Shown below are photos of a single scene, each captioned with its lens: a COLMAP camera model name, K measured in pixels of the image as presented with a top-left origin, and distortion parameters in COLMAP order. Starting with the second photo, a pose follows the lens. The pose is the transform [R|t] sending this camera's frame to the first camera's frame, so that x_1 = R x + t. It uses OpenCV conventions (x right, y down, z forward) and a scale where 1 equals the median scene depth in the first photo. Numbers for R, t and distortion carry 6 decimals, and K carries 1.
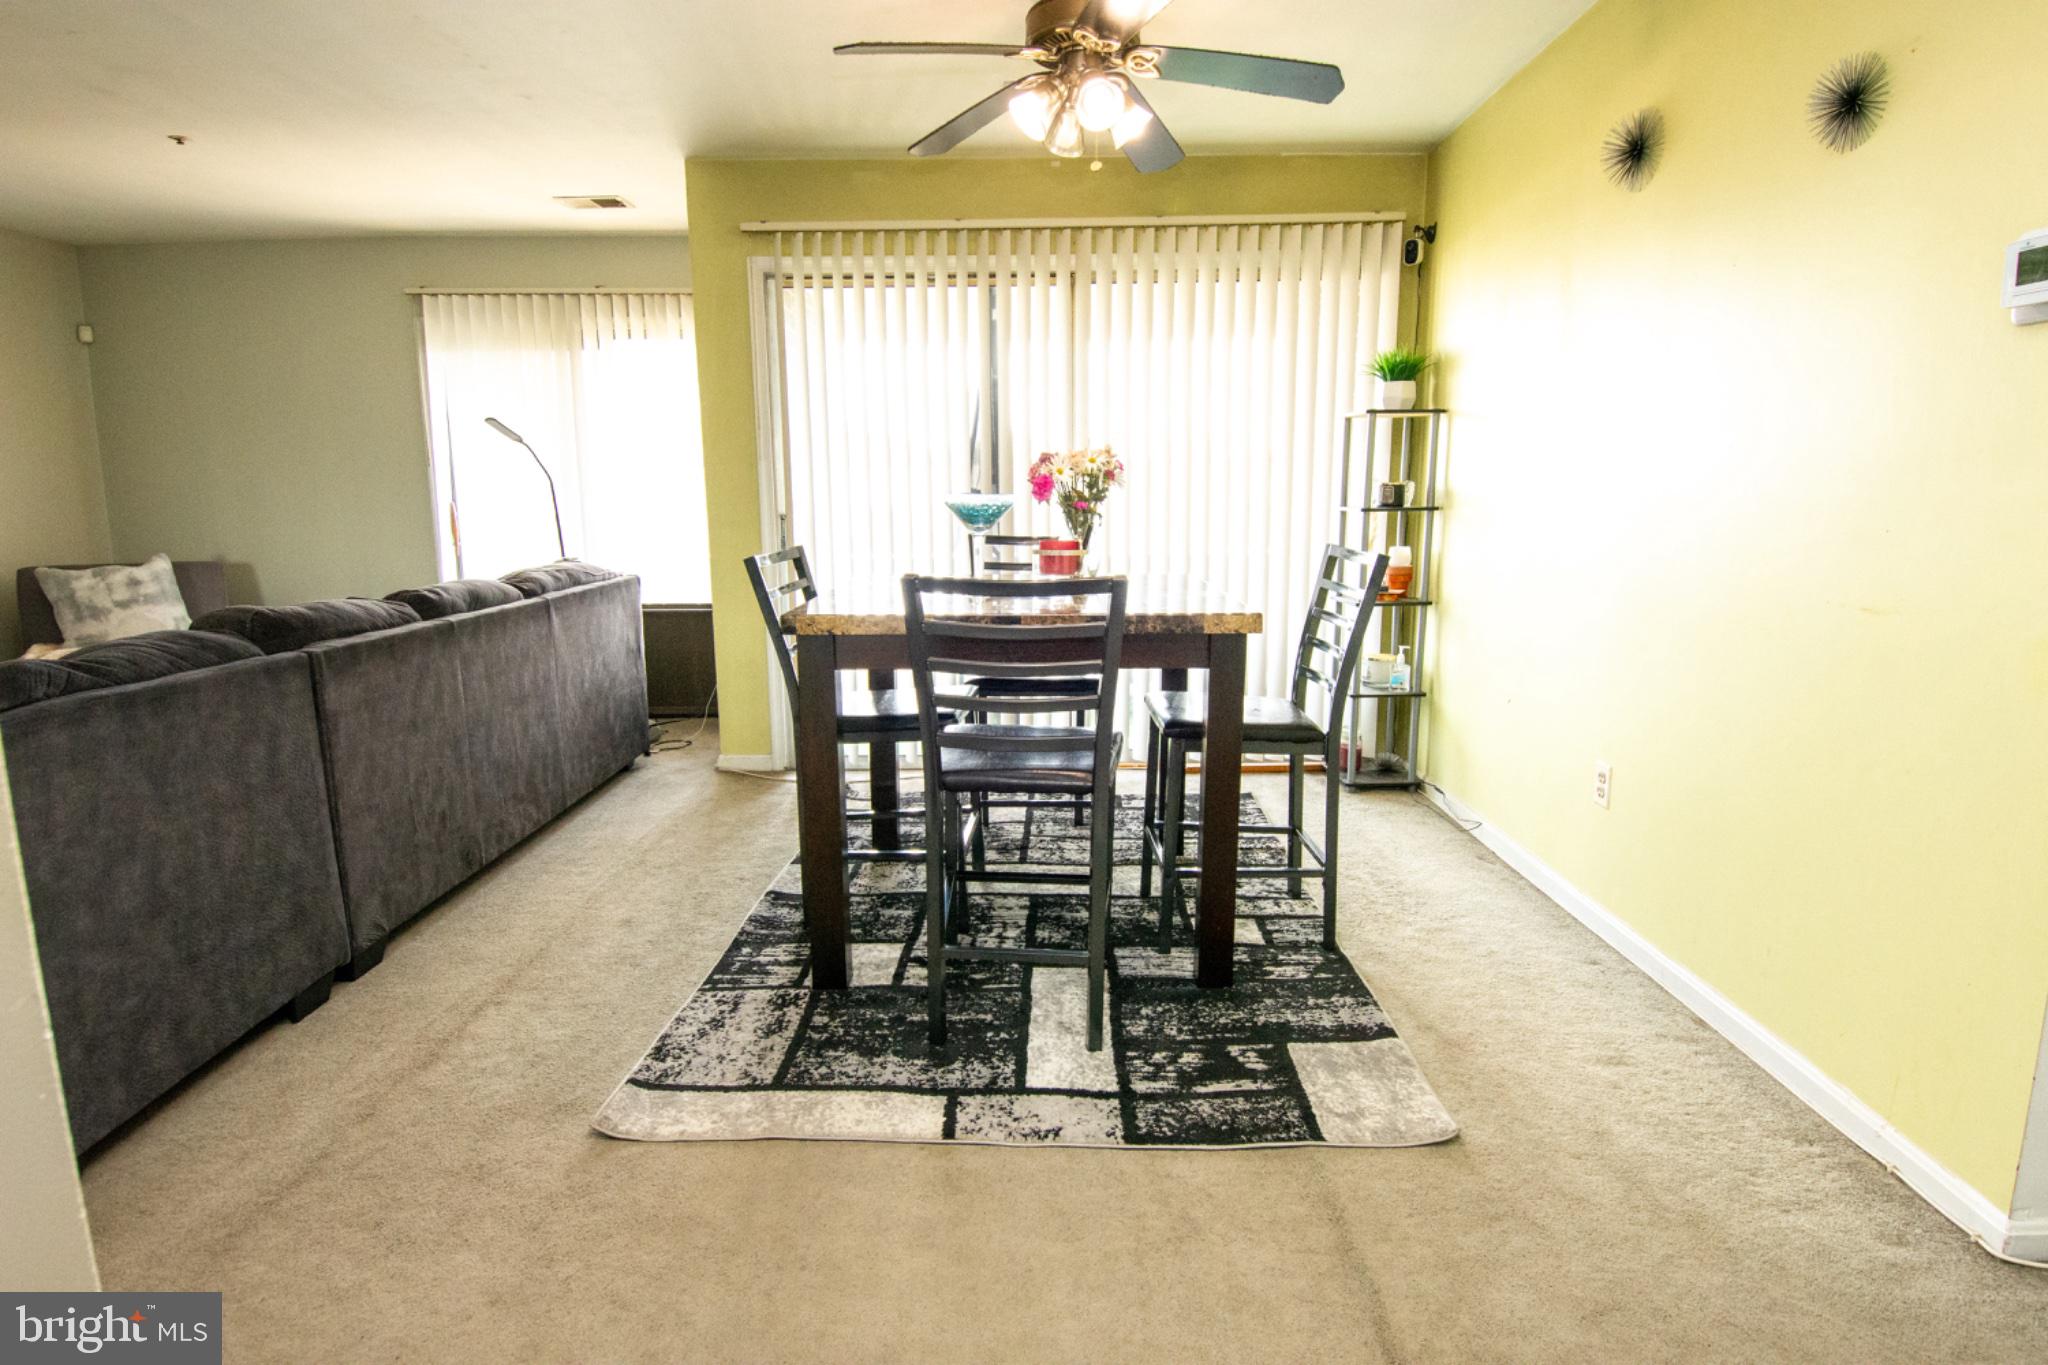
lens RADIAL K [[1054.0, 0, 1035.5], [0, 1054.0, 668.4], [0, 0, 1]] dist [0.054385, -0.059693]
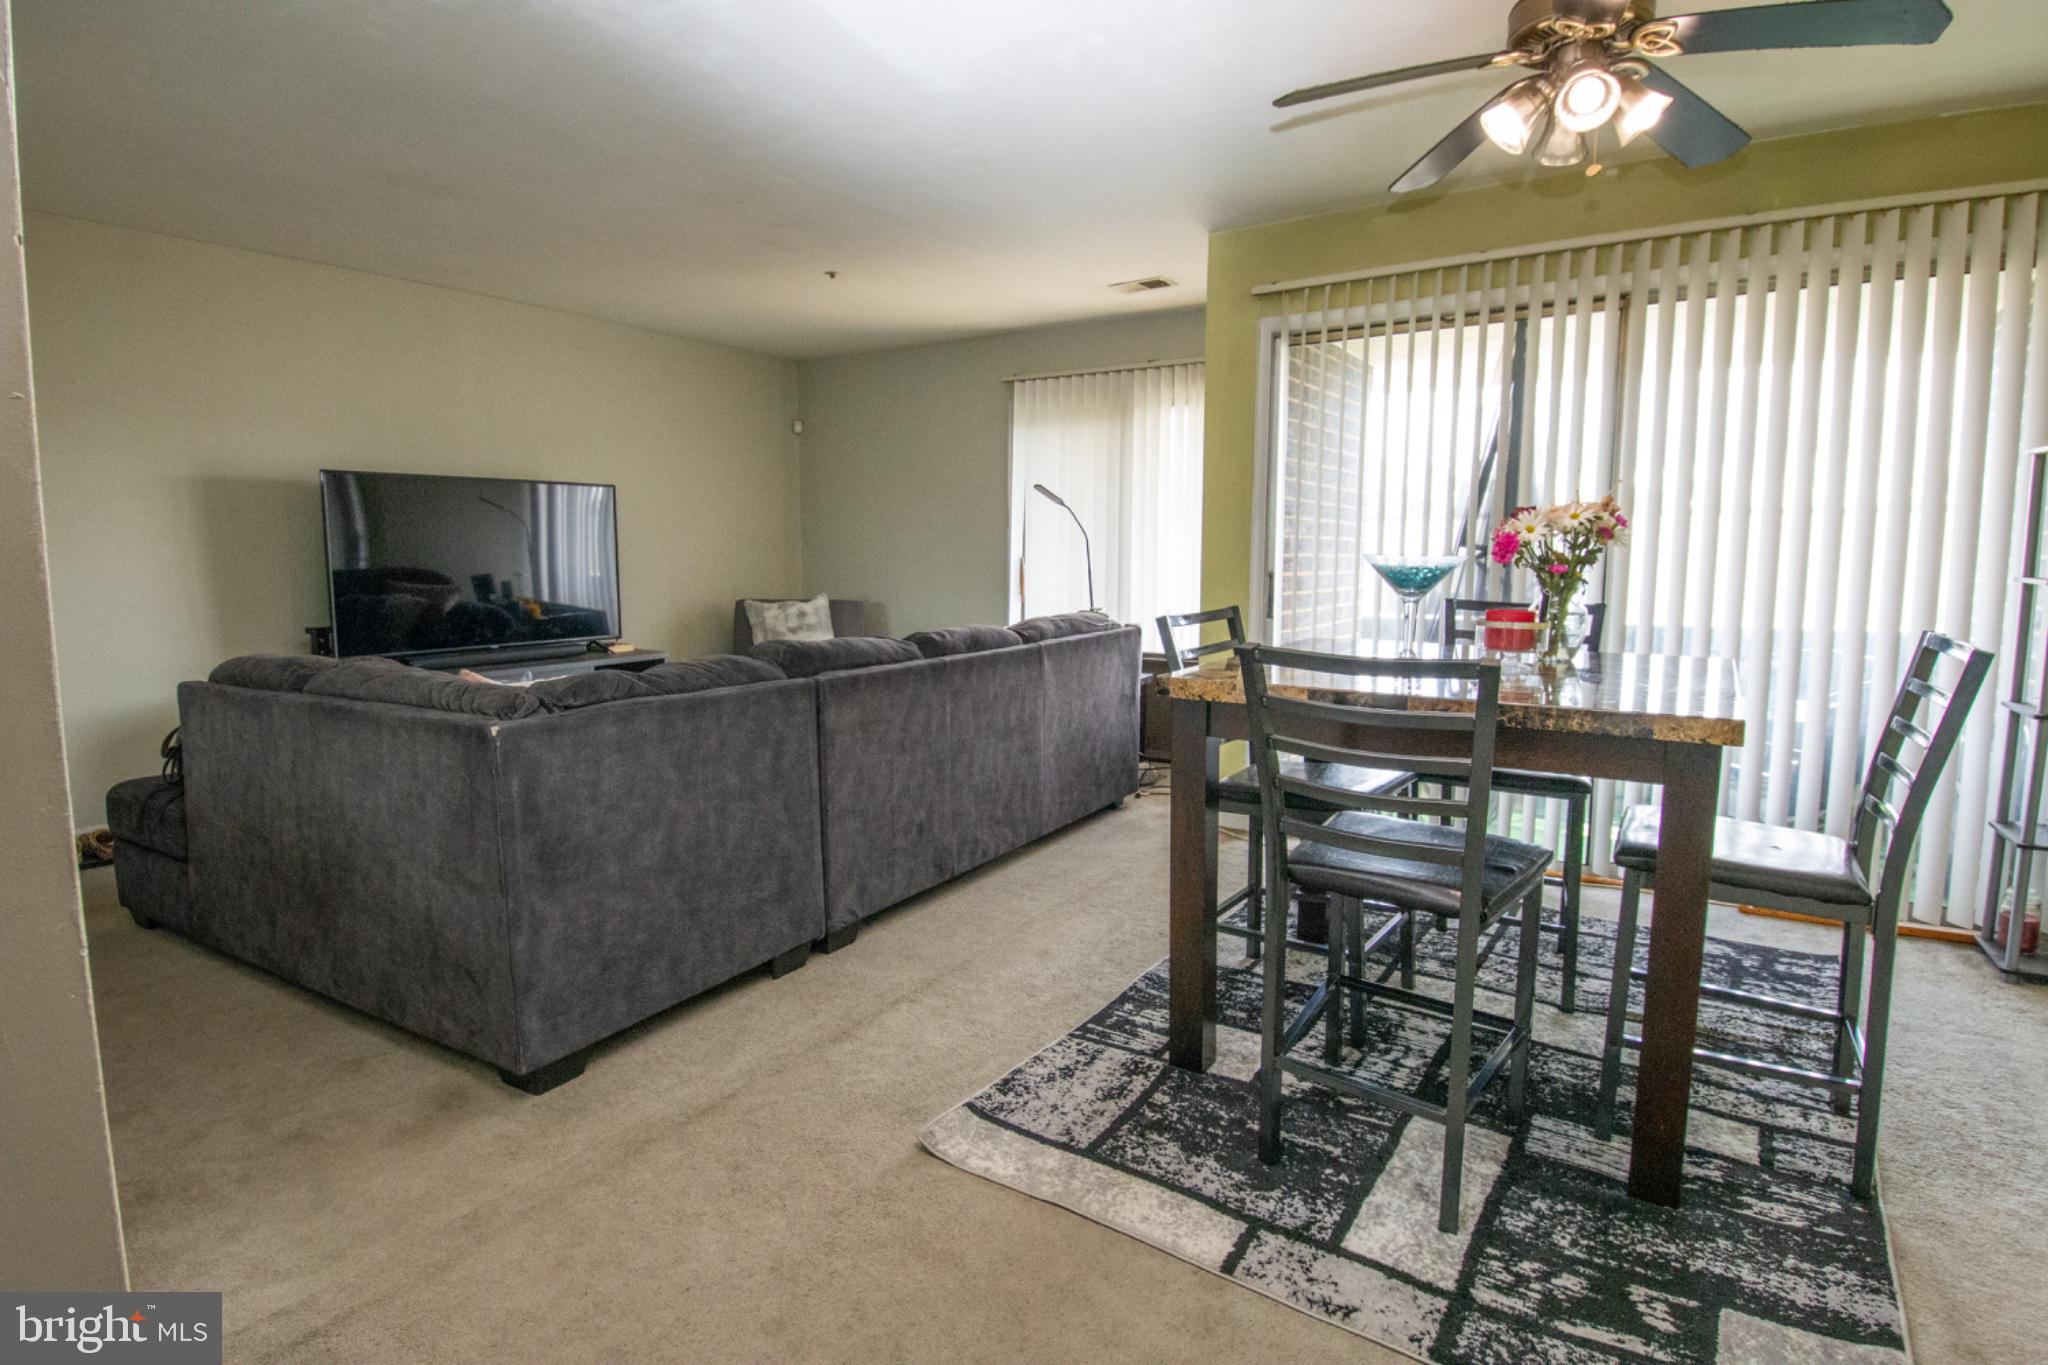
lens RADIAL K [[1054.0, 0, 1035.5], [0, 1054.0, 668.4], [0, 0, 1]] dist [0.054385, -0.059693]
pose [[0.847934, 0.067476, -0.525791, 0.169820], [-0.093371, 0.995369, -0.022839, -0.022518], [0.521815, 0.068459, 0.850307, 0.089788]]
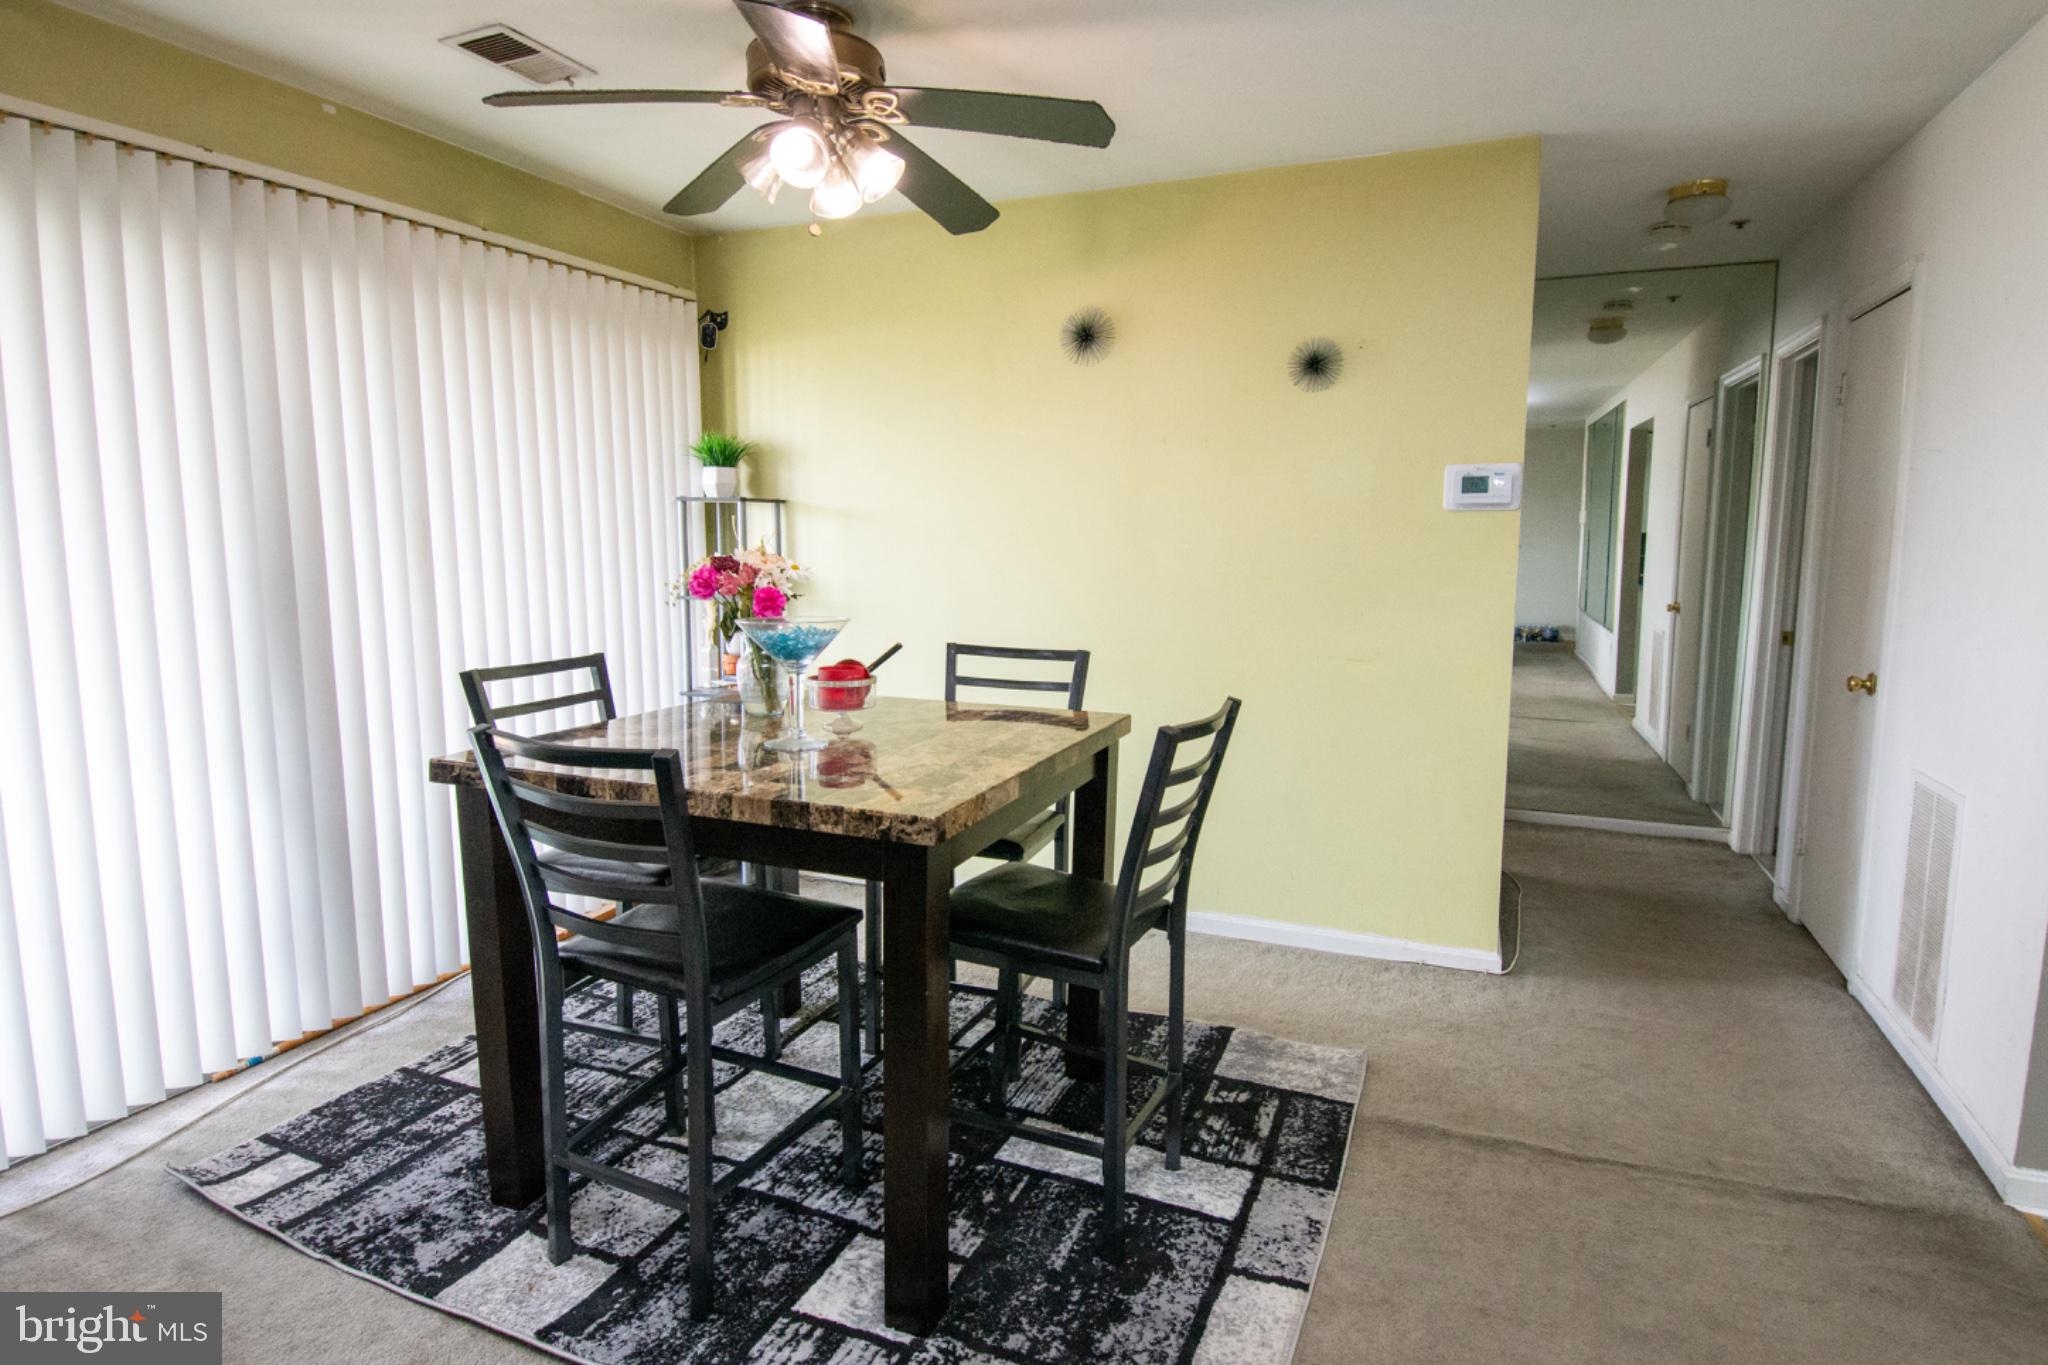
lens RADIAL K [[1096.9, 0, 1028.8], [0, 1096.9, 670.1], [0, 0, 1]] dist [0.060164, -0.066766]
pose [[0.365574, -0.112065, 0.924011, -0.815632], [0.147497, 0.987157, 0.061368, -0.170405], [-0.919021, 0.113854, 0.377408, 0.605240]]
